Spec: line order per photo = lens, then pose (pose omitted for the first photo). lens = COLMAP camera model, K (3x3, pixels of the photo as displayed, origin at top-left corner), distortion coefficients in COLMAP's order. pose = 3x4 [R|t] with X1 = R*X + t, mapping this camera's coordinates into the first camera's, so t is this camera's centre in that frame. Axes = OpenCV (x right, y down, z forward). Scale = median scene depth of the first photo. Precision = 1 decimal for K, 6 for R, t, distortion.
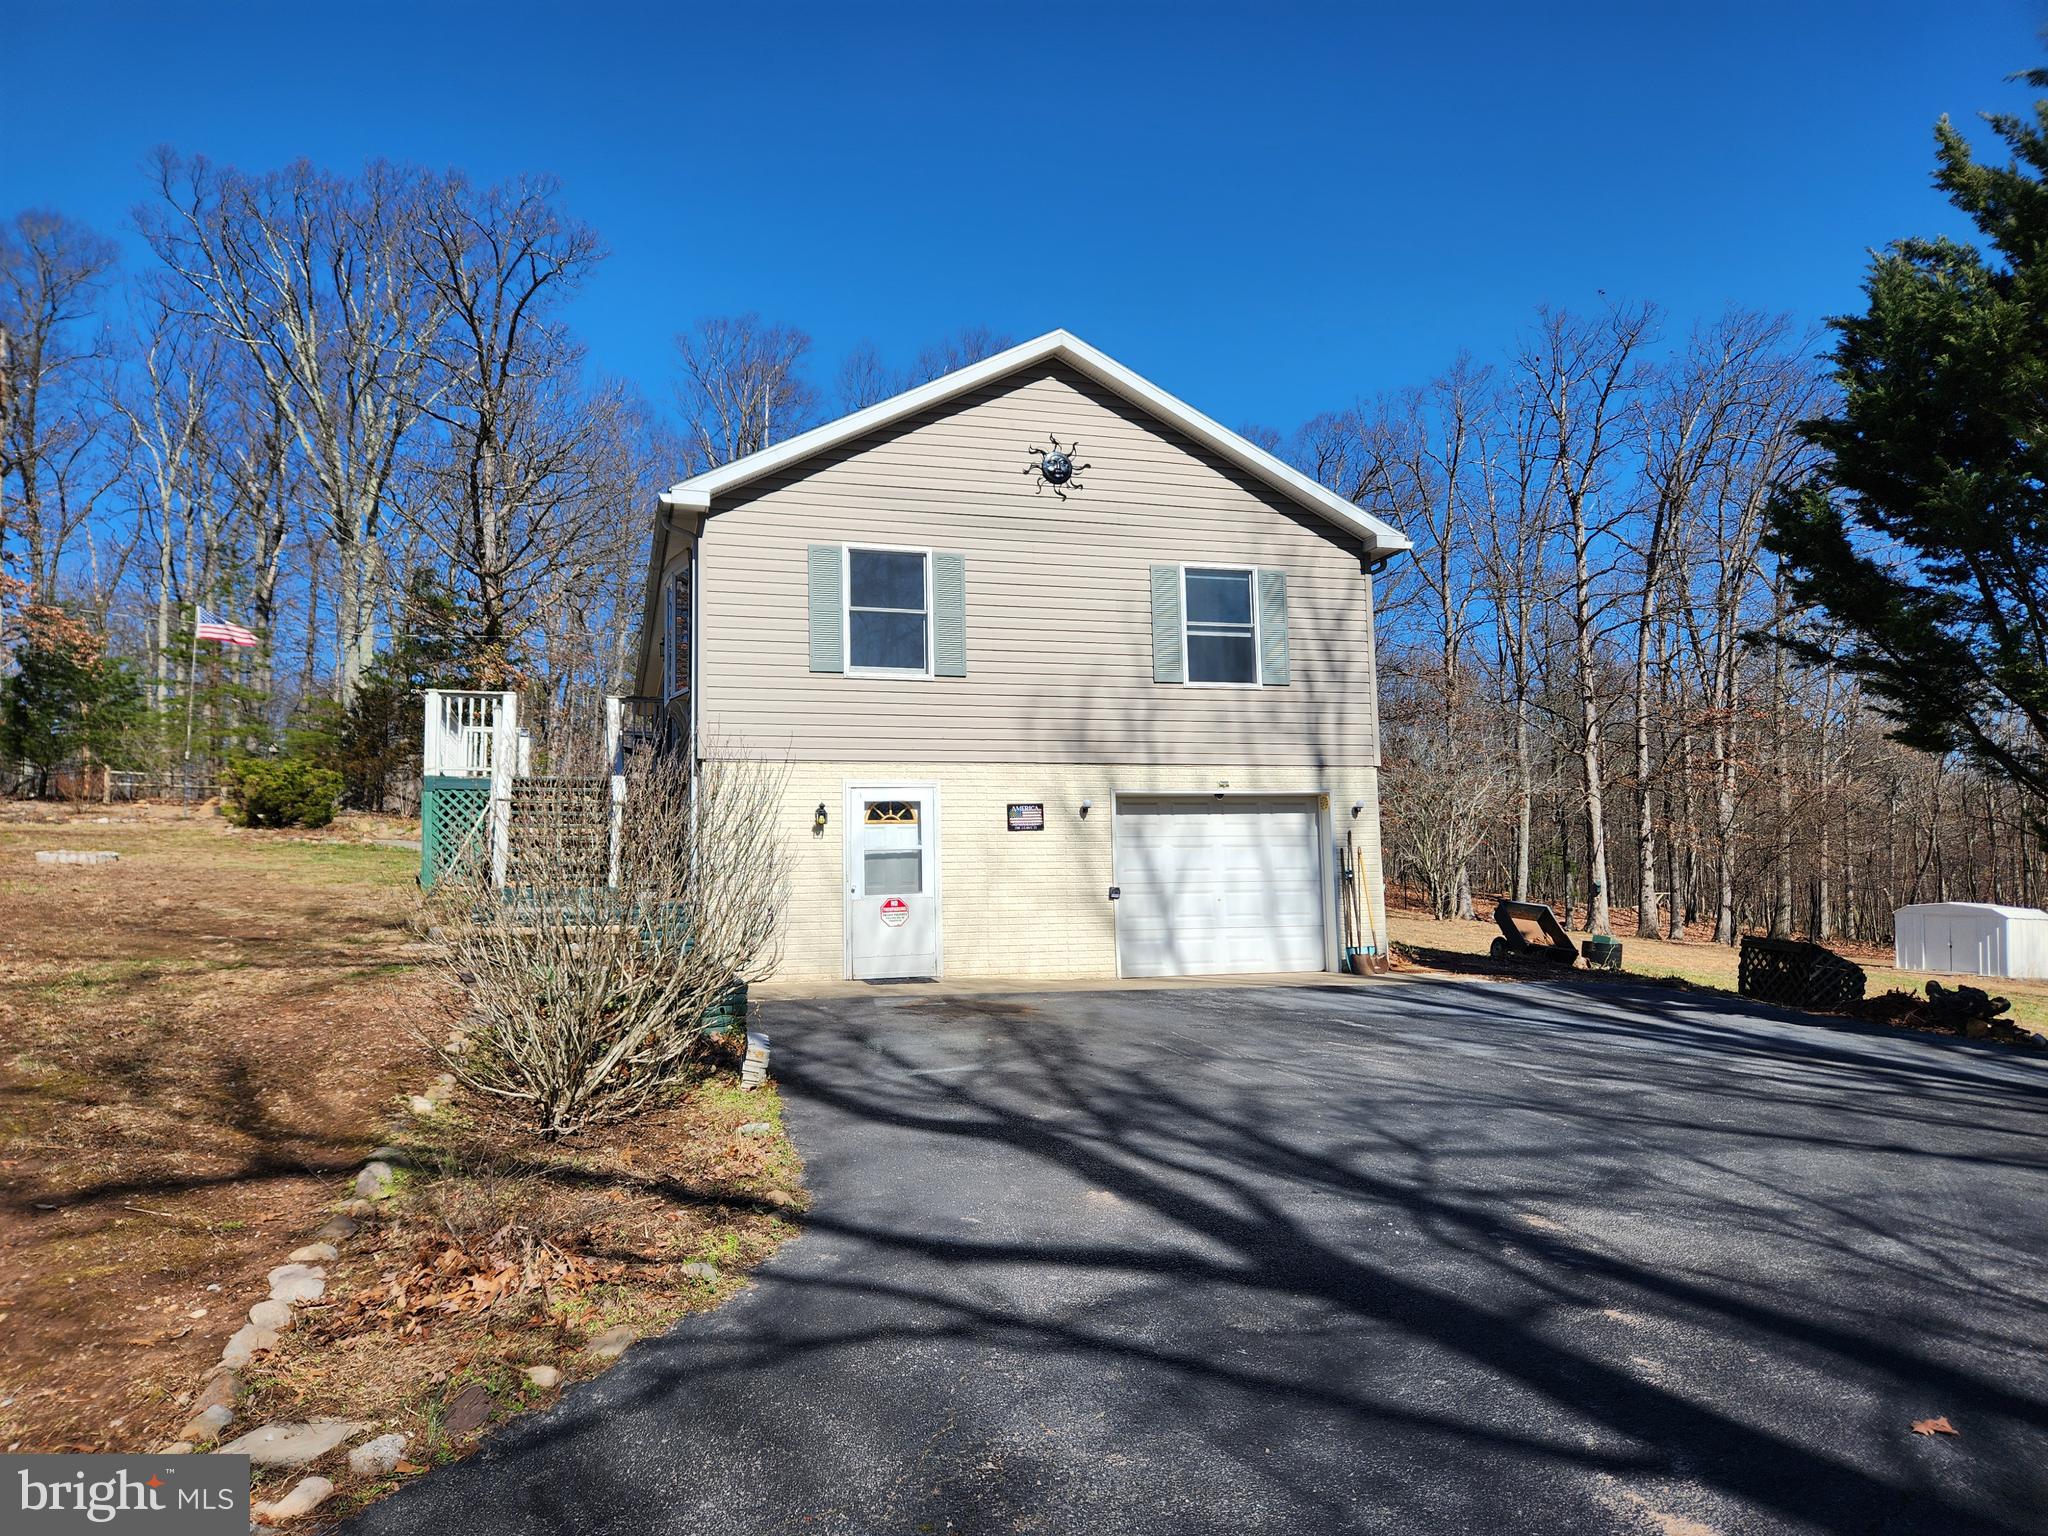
lens RADIAL K [[1413.7, 0, 1024.0], [0, 1413.7, 768.0], [0, 0, 1]] dist [0.054604, 0.000920]
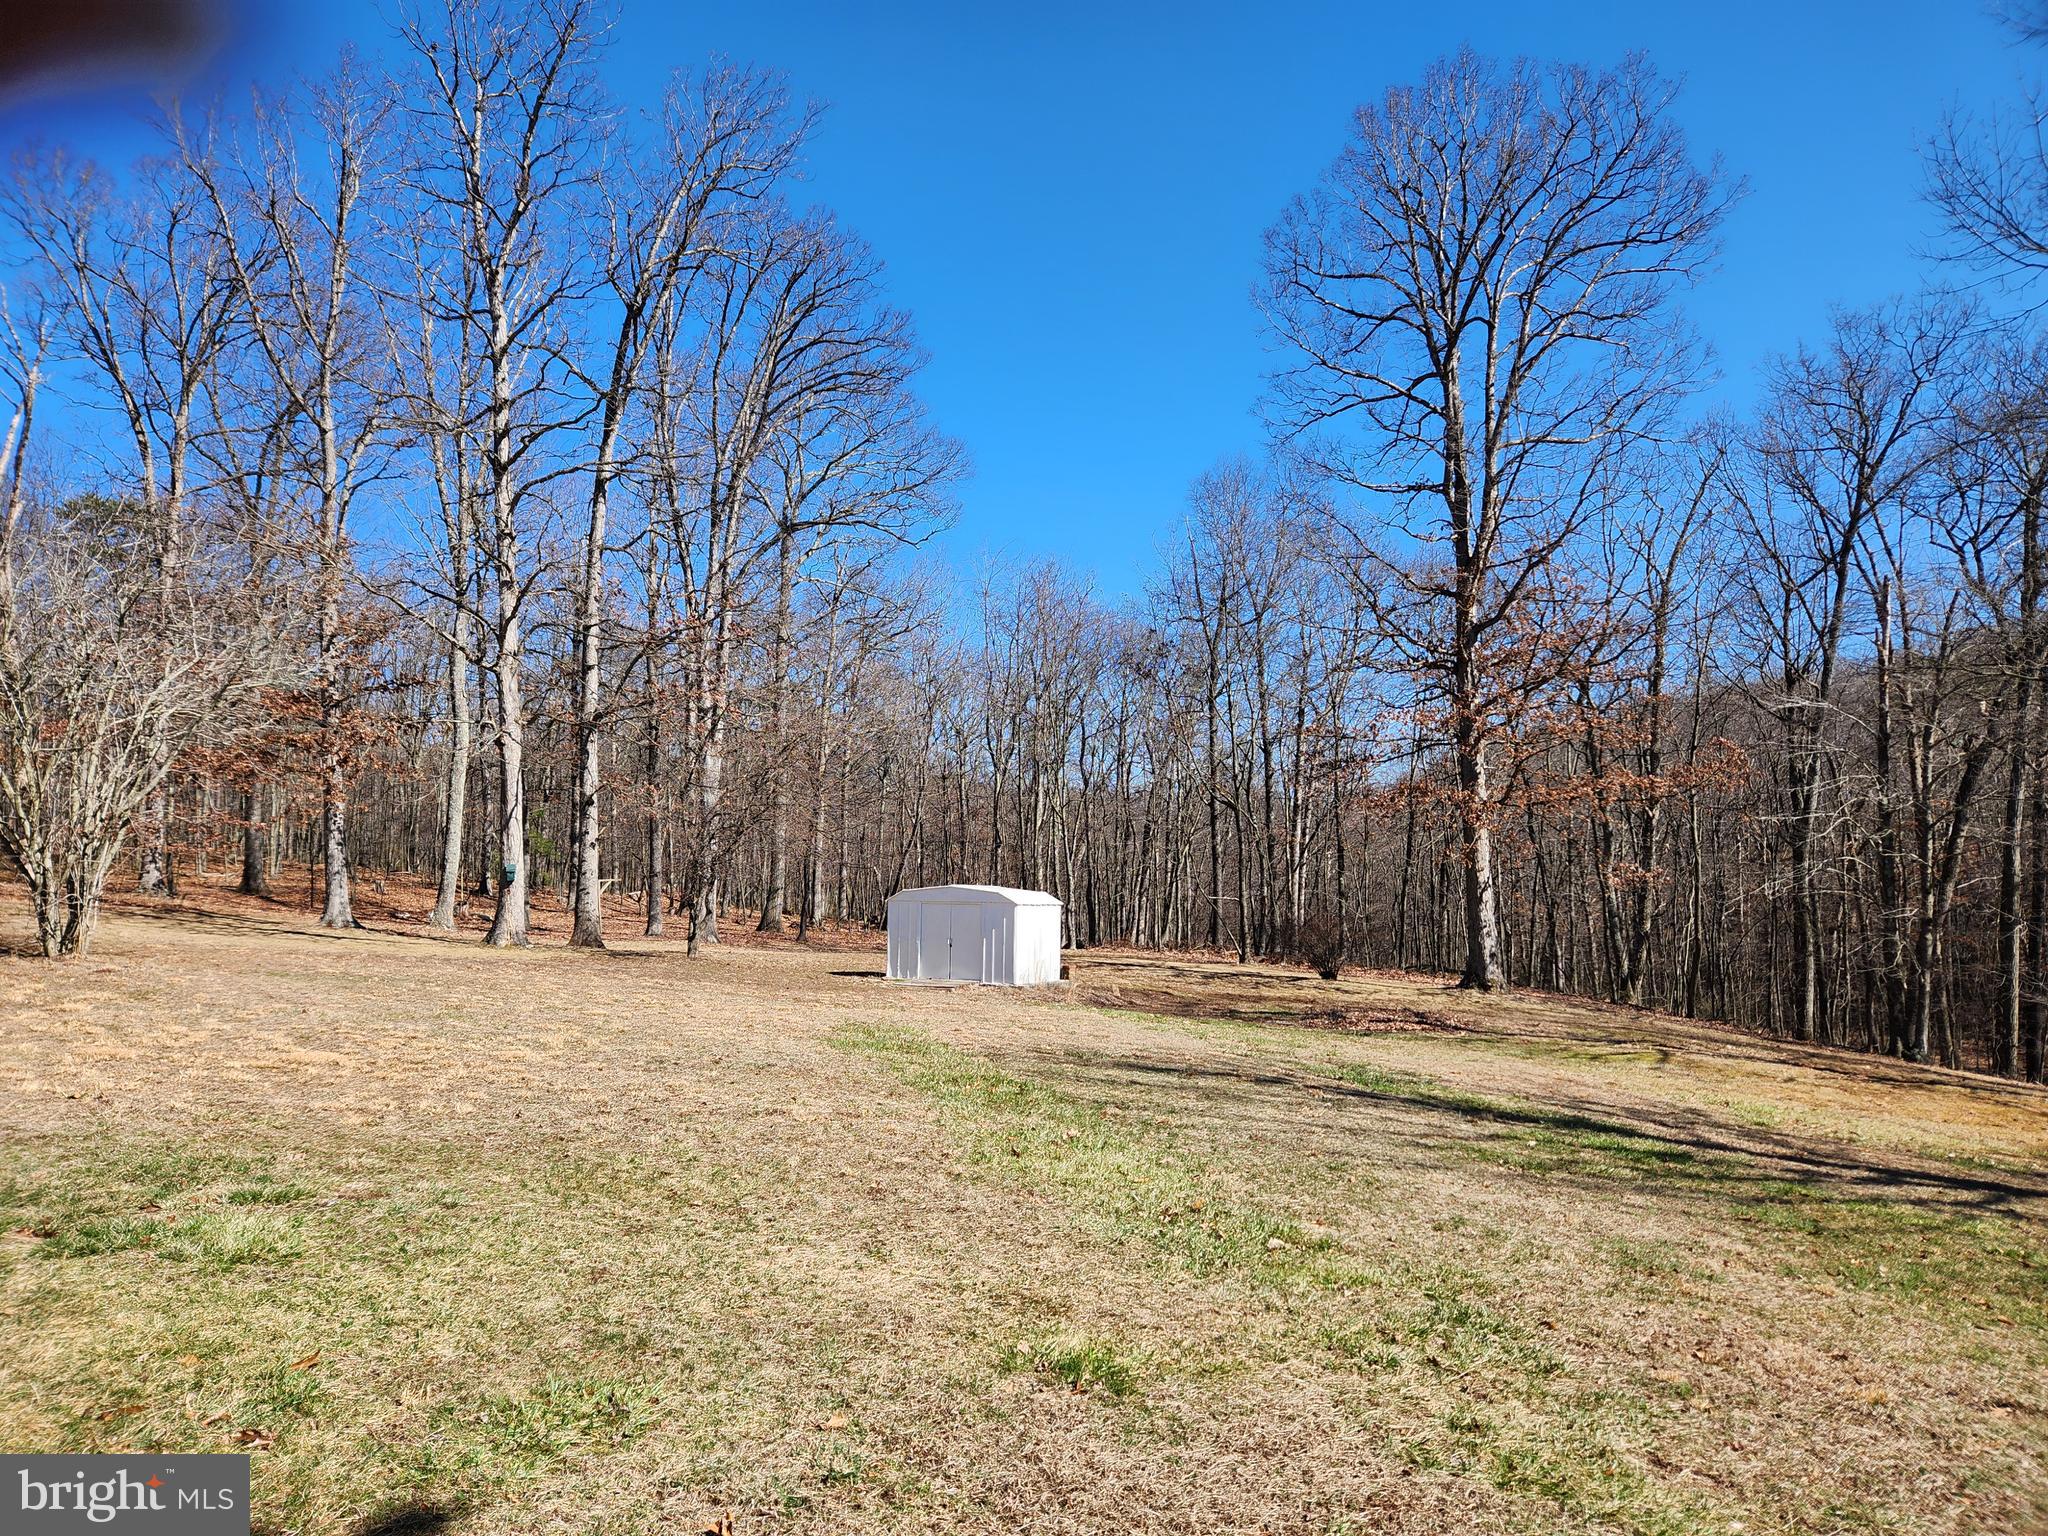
lens RADIAL K [[1413.7, 0, 1024.0], [0, 1413.7, 768.0], [0, 0, 1]] dist [0.054604, 0.000920]
pose [[0.800156, 0.028282, 0.599125, 0.253445], [-0.034651, 0.999399, -0.000900, 0.035387], [-0.598790, -0.020040, 0.800655, 0.430646]]
